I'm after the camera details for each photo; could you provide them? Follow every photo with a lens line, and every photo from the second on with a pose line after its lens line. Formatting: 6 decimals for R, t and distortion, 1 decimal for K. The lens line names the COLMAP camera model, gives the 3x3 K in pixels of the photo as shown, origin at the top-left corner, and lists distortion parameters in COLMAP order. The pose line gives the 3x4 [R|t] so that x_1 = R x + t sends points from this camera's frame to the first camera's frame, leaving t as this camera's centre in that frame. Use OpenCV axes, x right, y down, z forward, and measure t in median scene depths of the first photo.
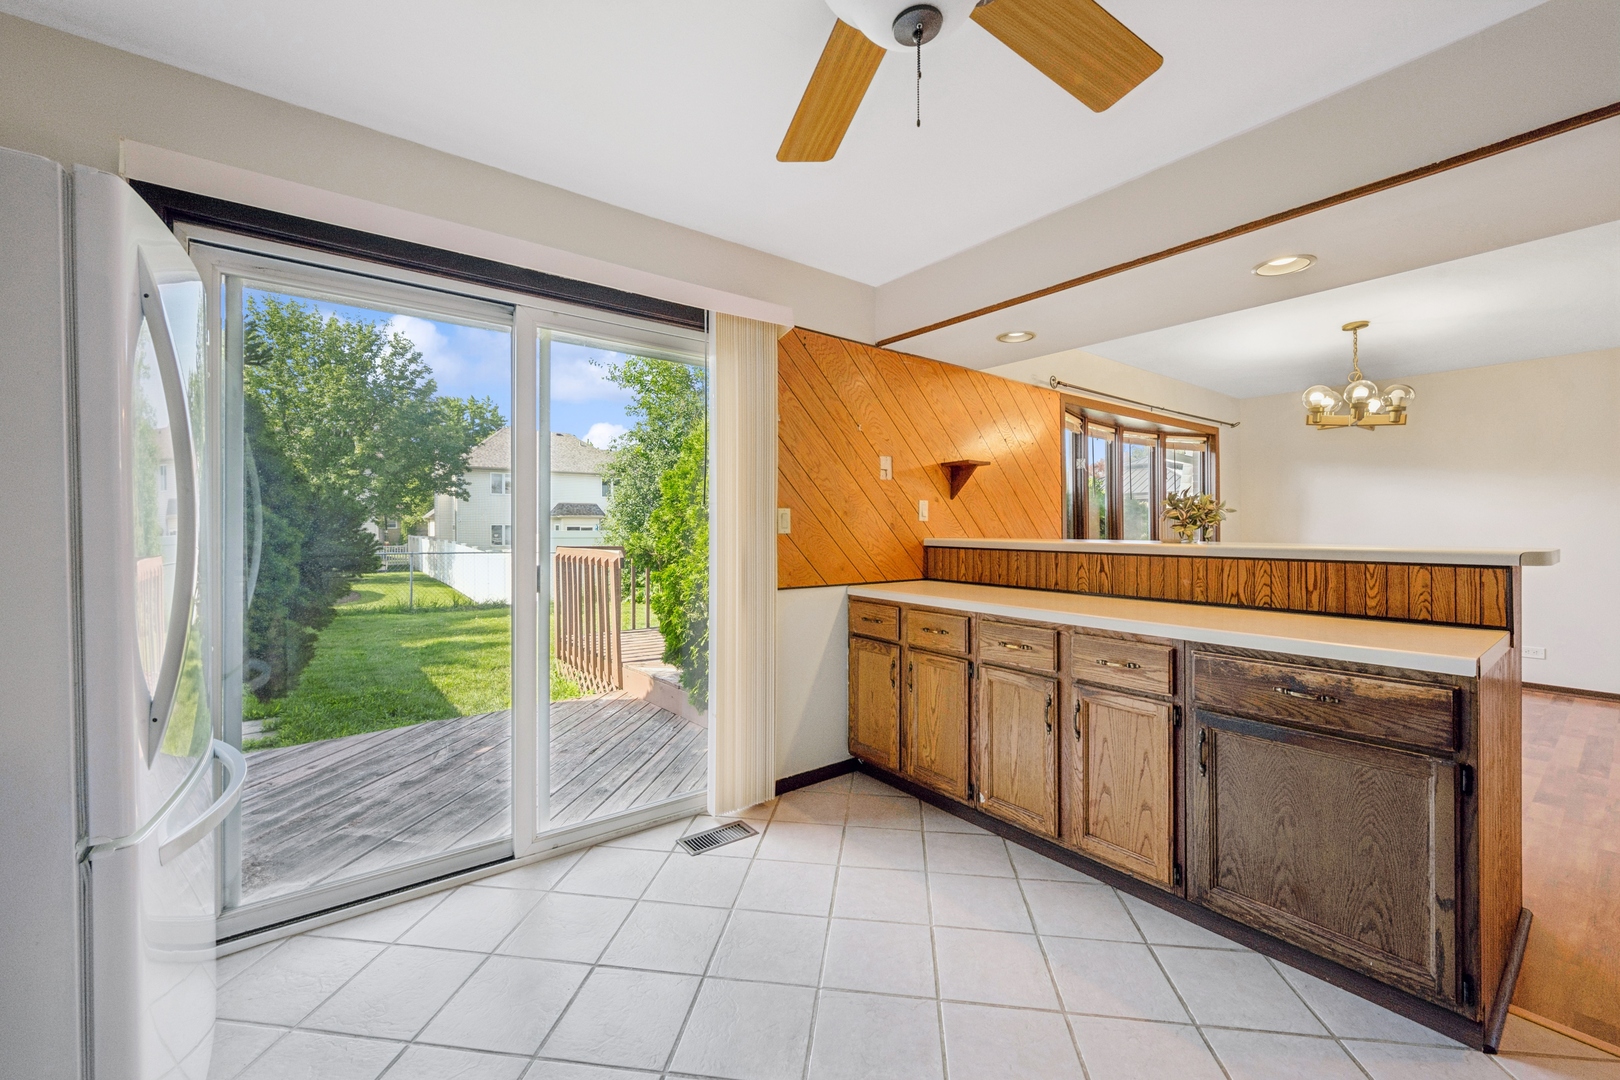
lens RADIAL K [[643.7, 0, 810.4], [0, 643.7, 524.2], [0, 0, 1]] dist [0.000262, -0.000103]
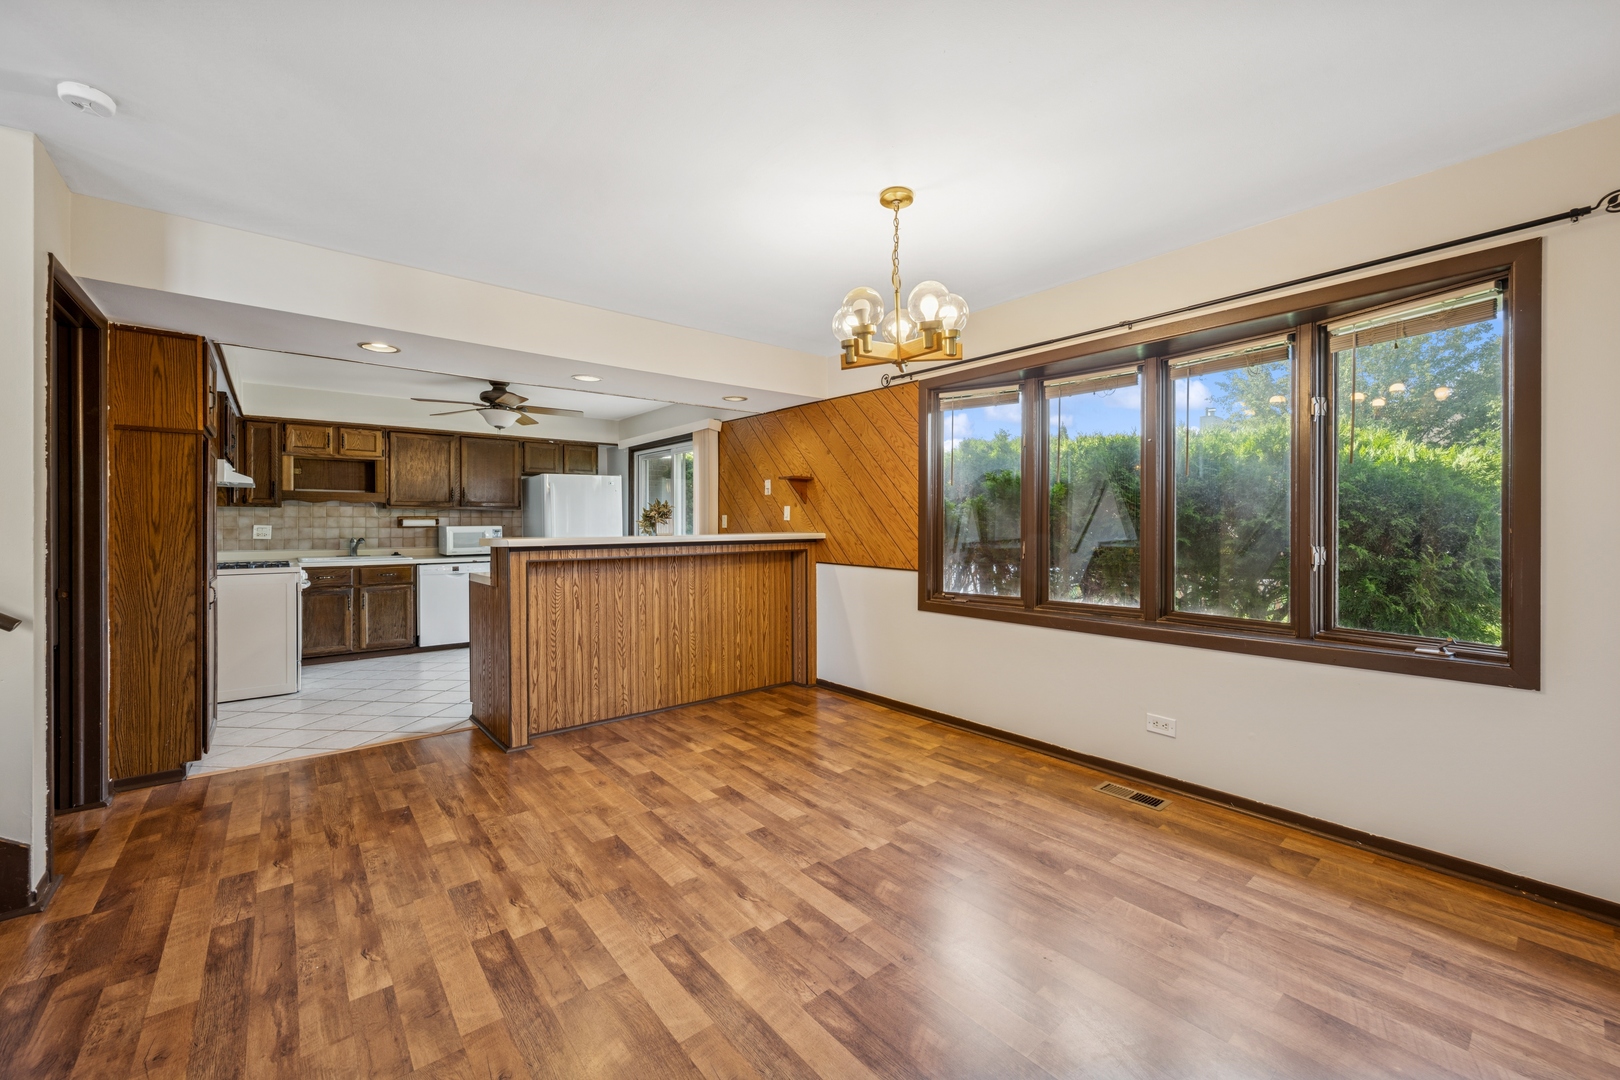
lens RADIAL K [[643.7, 0, 810.4], [0, 643.7, 524.2], [0, 0, 1]] dist [0.000262, -0.000103]
pose [[0.032235, 0.002129, -0.999478, 1.704360], [0.008497, 0.999961, 0.002404, 0.000788], [0.999444, -0.008571, 0.032216, 1.047726]]
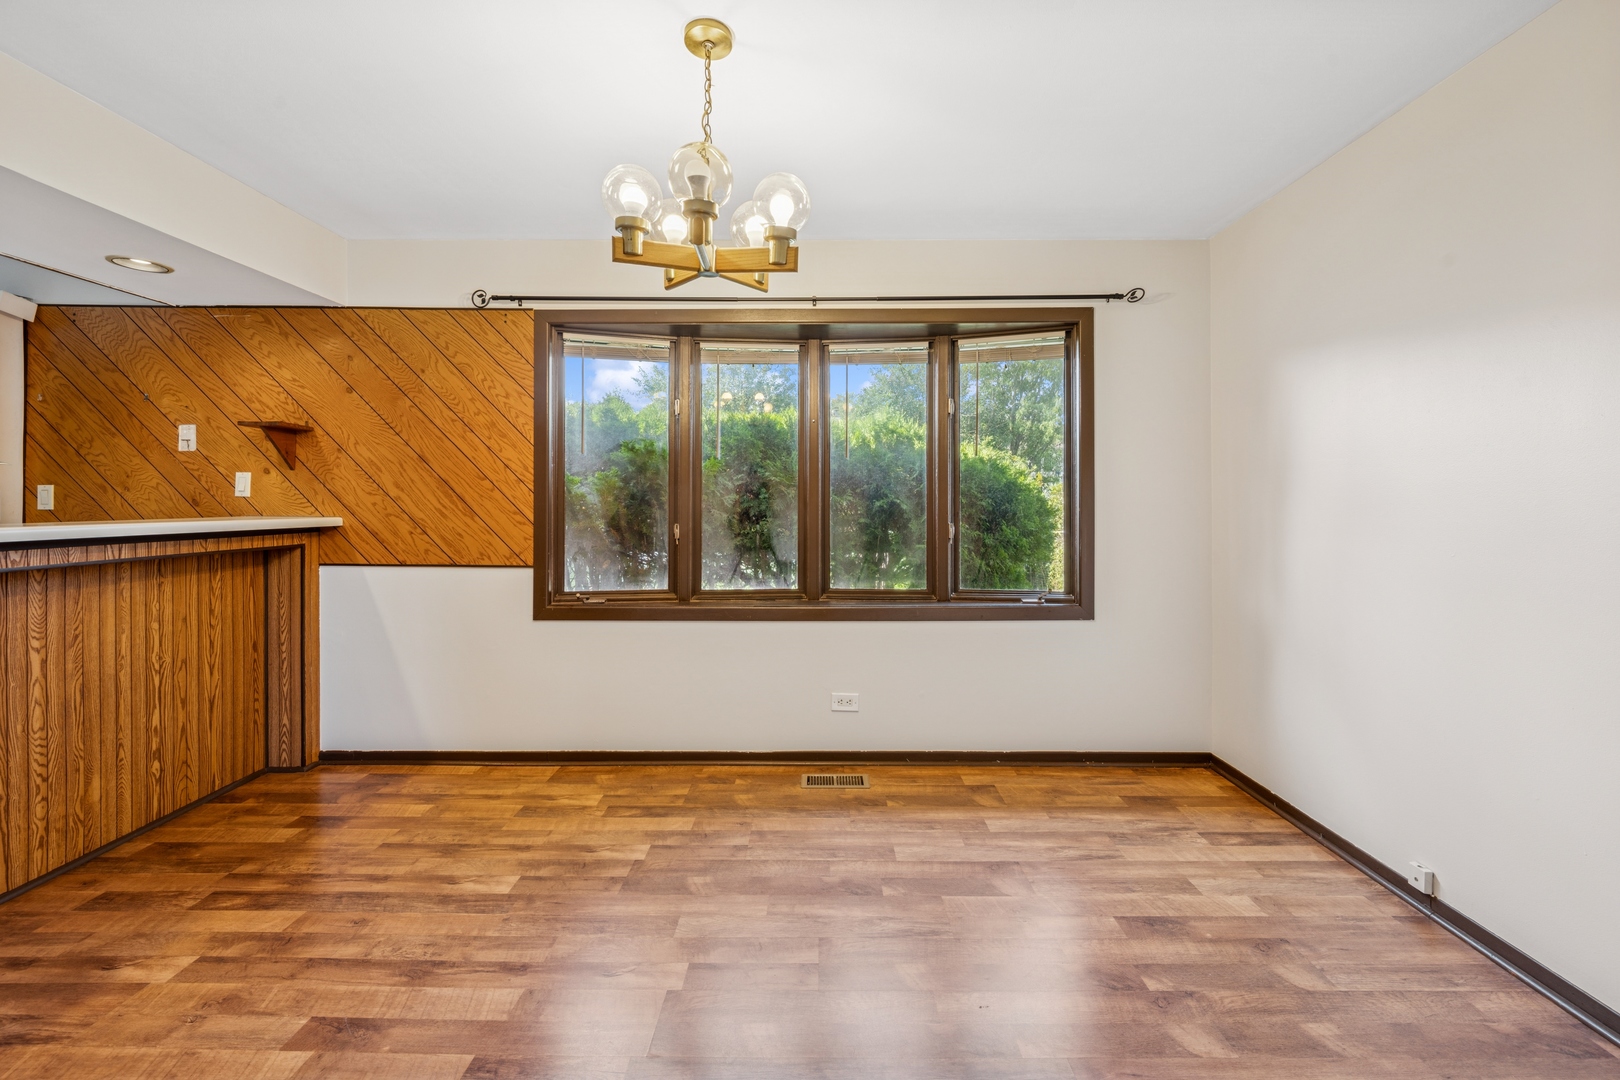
lens RADIAL K [[654.6, 0, 811.4], [0, 654.6, 502.4], [0, 0, 1]] dist [-0.000748, 0.000097]
pose [[0.787915, 0.001156, -0.615783, 1.365630], [0.001444, 0.999992, 0.003726, 0.000758], [0.615782, -0.003825, 0.787907, 0.811551]]
